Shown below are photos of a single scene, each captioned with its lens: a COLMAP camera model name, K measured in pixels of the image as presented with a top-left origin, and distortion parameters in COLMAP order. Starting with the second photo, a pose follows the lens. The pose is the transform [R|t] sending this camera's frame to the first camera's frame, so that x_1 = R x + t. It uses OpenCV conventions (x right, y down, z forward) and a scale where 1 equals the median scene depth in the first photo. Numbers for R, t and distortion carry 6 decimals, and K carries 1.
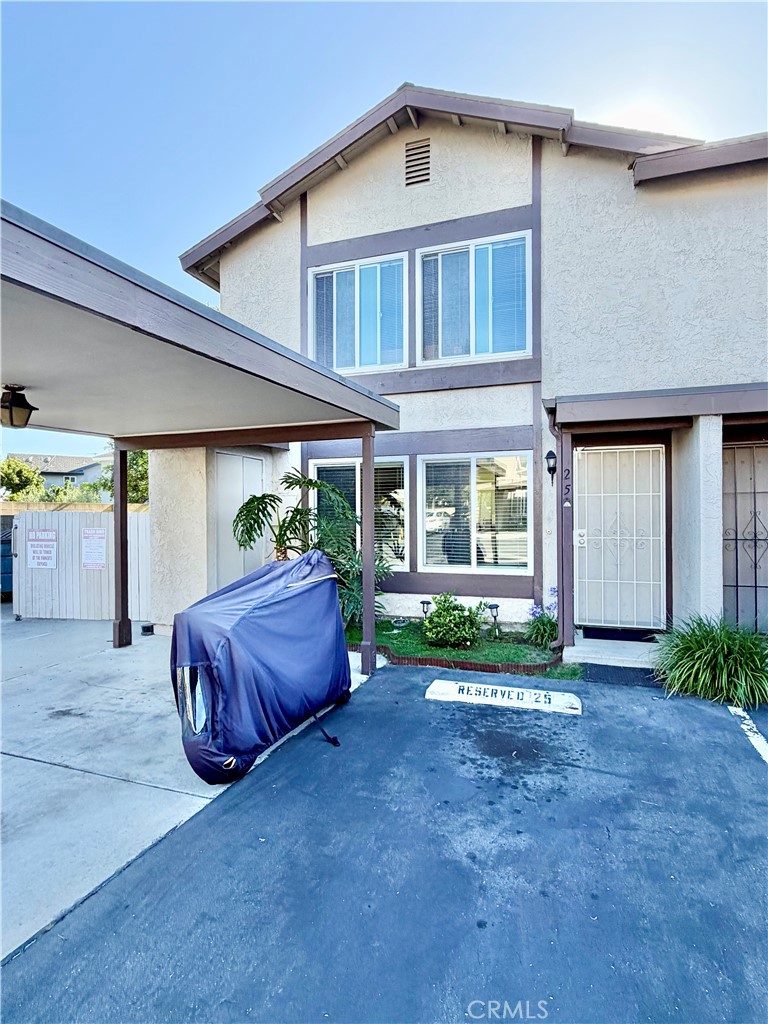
lens RADIAL K [[554.6, 0, 386.9], [0, 554.6, 511.7], [0, 0, 1]] dist [-0.003026, -0.000260]
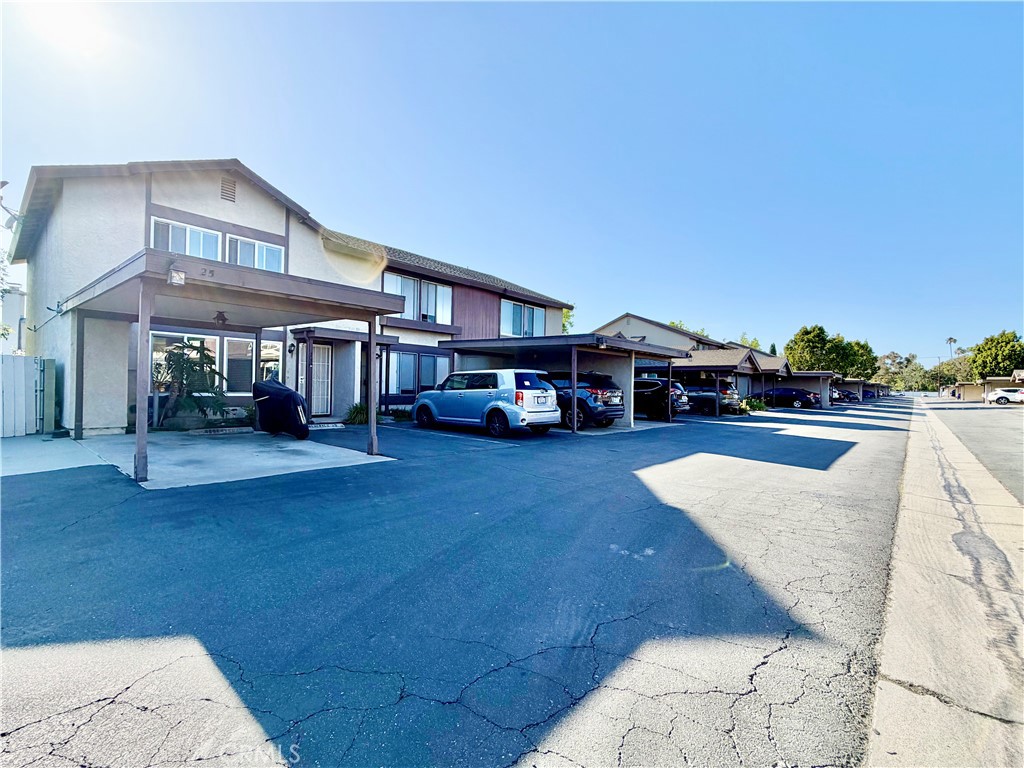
lens RADIAL K [[467.9, 0, 512.6], [0, 467.9, 386.9], [0, 0, 1]] dist [0.002001, 0.000303]
pose [[0.363314, 0.015750, 0.931534, -1.433157], [-0.026426, 0.999629, -0.006595, 0.075802], [-0.931292, -0.022220, 0.363595, -0.731473]]
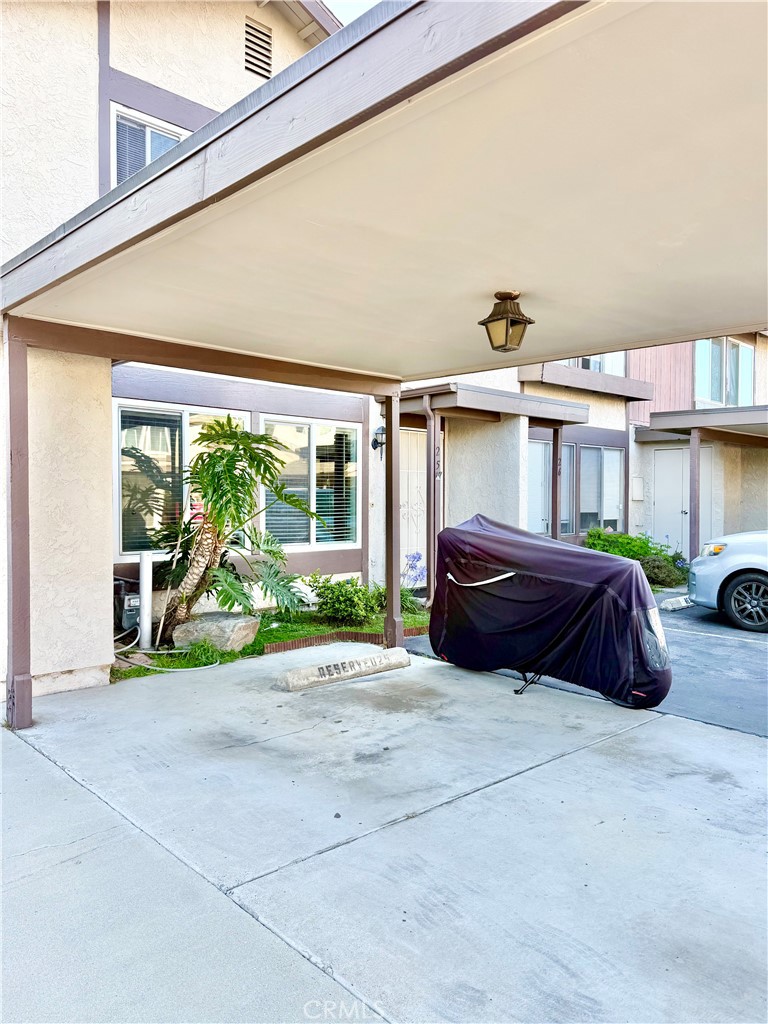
lens RADIAL K [[722.1, 0, 381.7], [0, 722.1, 509.6], [0, 0, 1]] dist [0.035282, -0.022001]
pose [[0.460524, -0.005590, 0.887629, -1.030264], [-0.006863, 0.999928, 0.009858, 0.037578], [-0.887621, -0.010631, 0.460453, 0.434892]]
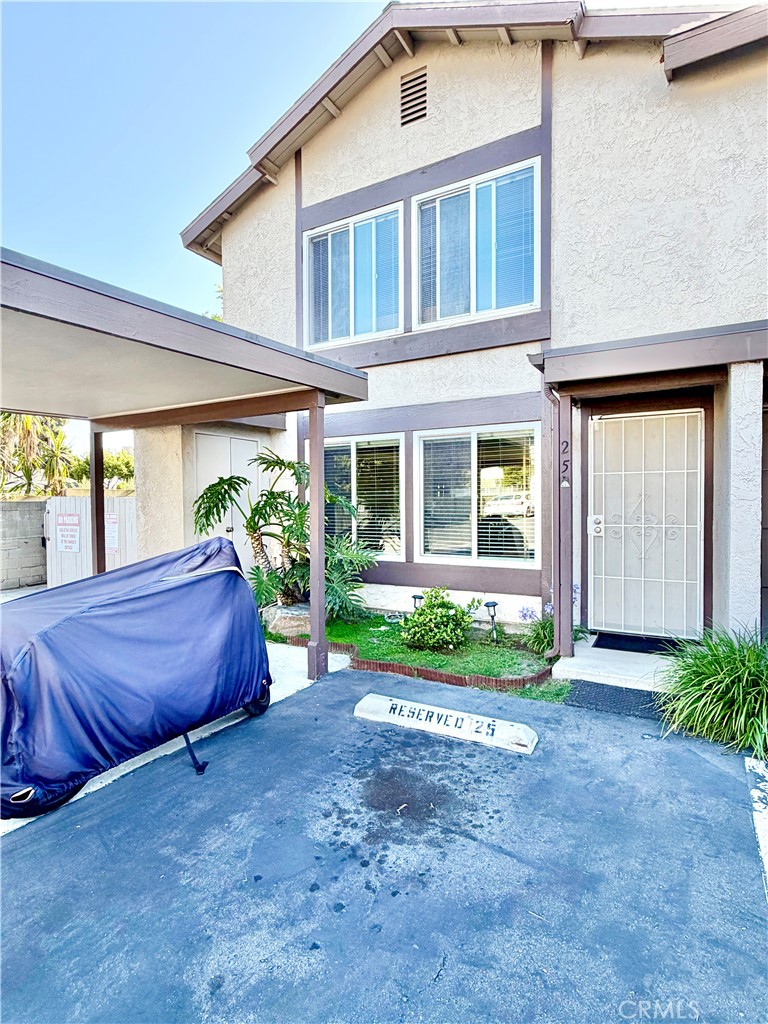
lens RADIAL K [[554.6, 0, 360.0], [0, 554.6, 512.8], [0, 0, 1]] dist [-0.003026, -0.000260]
pose [[0.983828, 0.002407, -0.179102, 0.161179], [0.002291, 0.999659, 0.026024, 0.006152], [0.179104, -0.026013, 0.983486, 0.131503]]
